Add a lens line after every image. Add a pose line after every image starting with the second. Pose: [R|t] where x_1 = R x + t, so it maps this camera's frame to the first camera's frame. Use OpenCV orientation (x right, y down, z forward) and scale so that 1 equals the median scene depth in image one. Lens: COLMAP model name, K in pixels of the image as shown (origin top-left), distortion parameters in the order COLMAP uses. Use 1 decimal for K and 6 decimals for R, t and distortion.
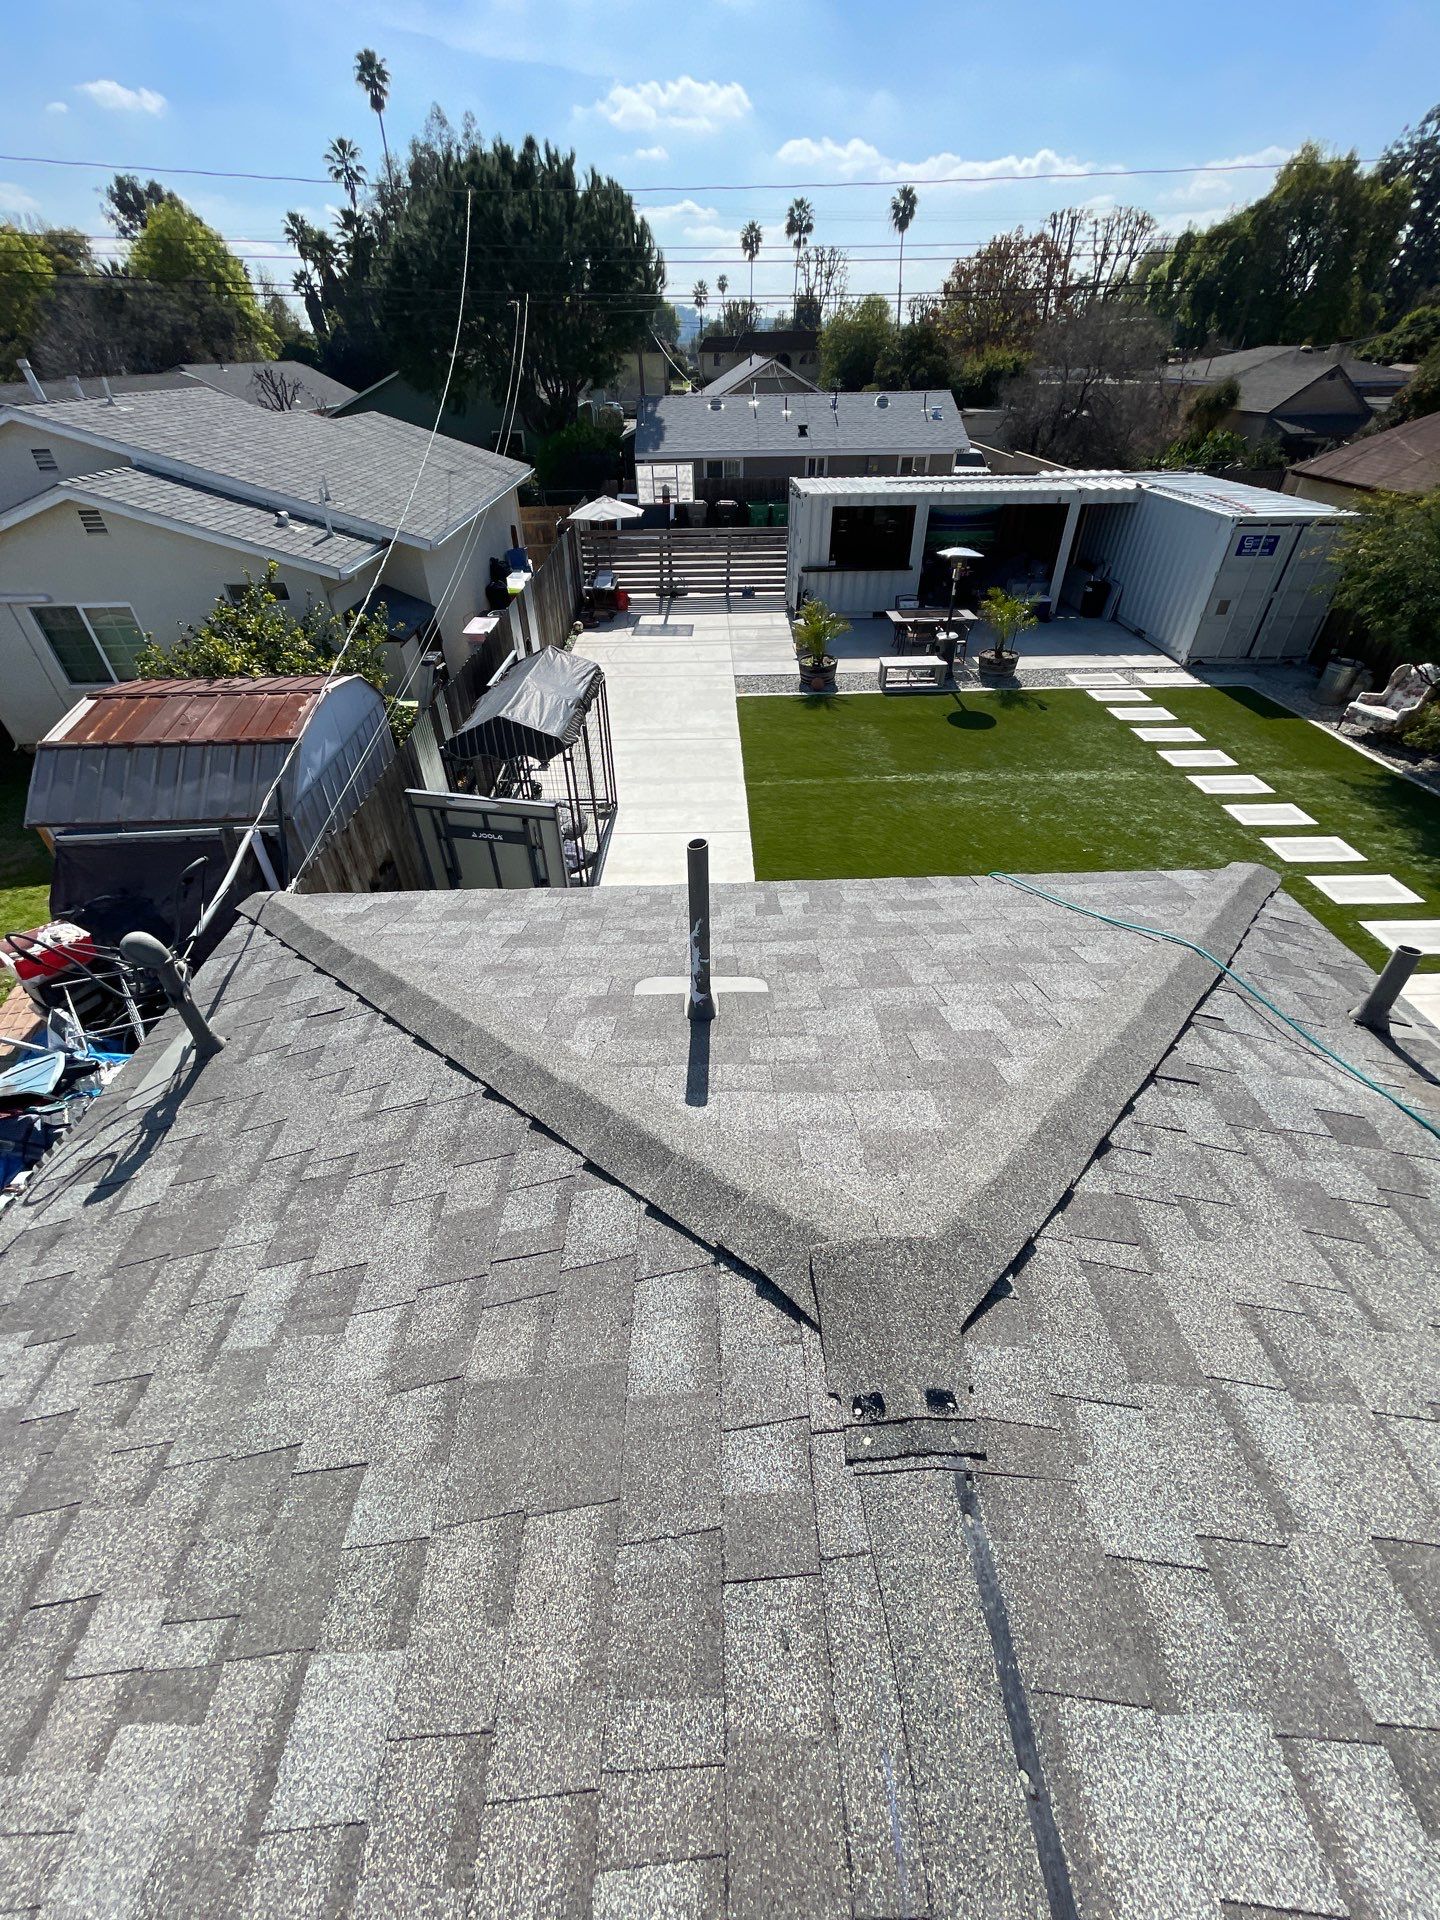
lens RADIAL K [[749.5, 0, 703.1], [0, 749.5, 951.4], [0, 0, 1]] dist [0.000718, -0.001748]
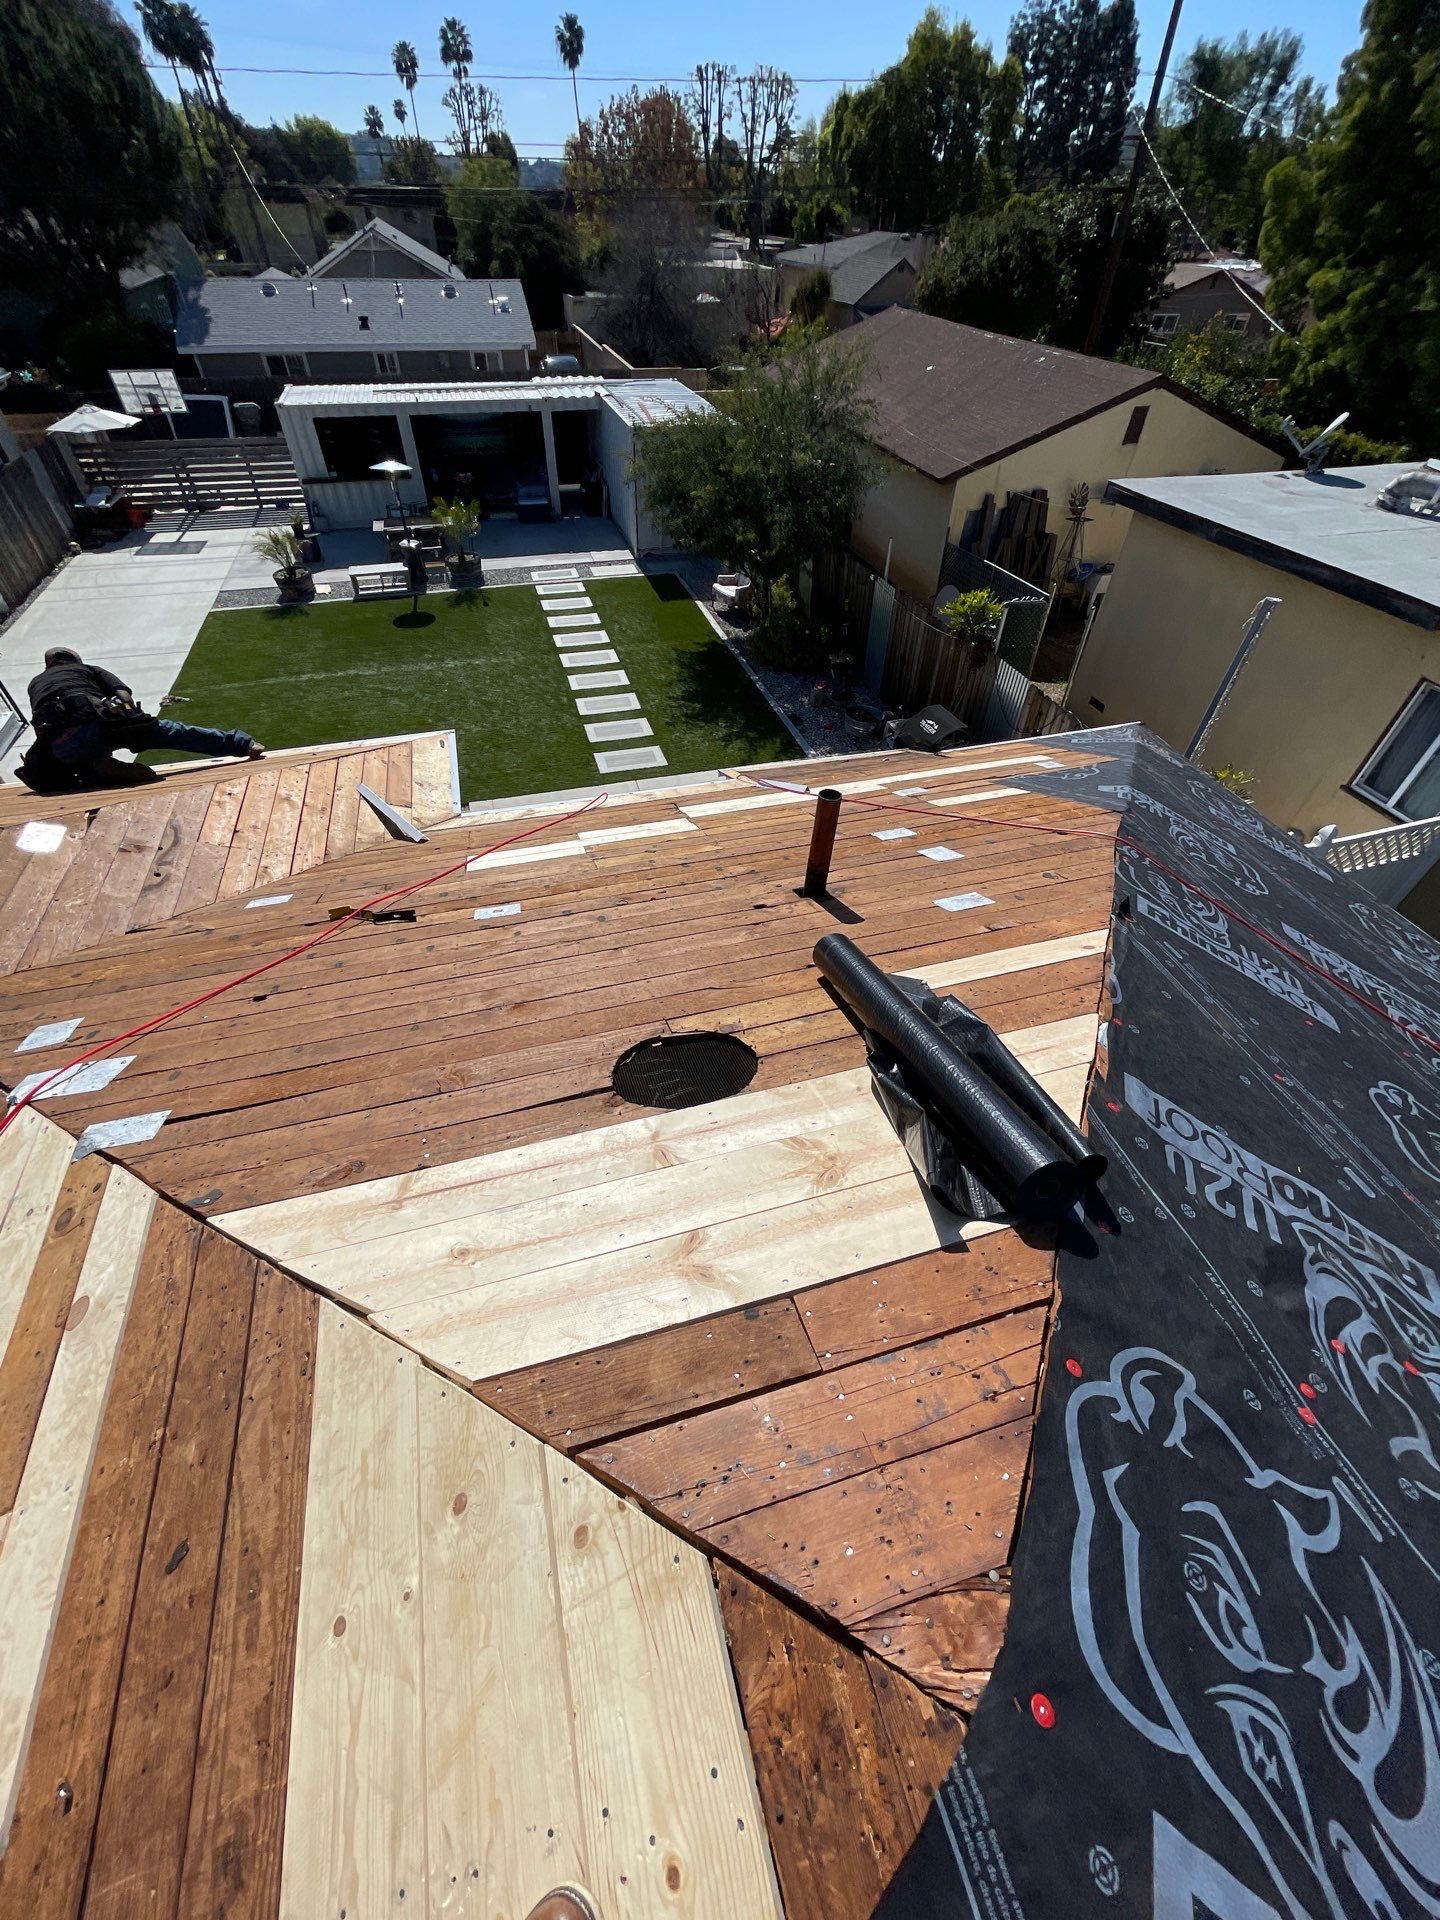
lens RADIAL K [[780.0, 0, 726.7], [0, 780.0, 949.6], [0, 0, 1]] dist [-0.005525, 0.001261]
pose [[0.964145, -0.159480, 0.212110, 0.344759], [0.138293, 0.984115, 0.111323, 0.086530], [-0.226495, -0.077999, 0.970884, -0.216354]]
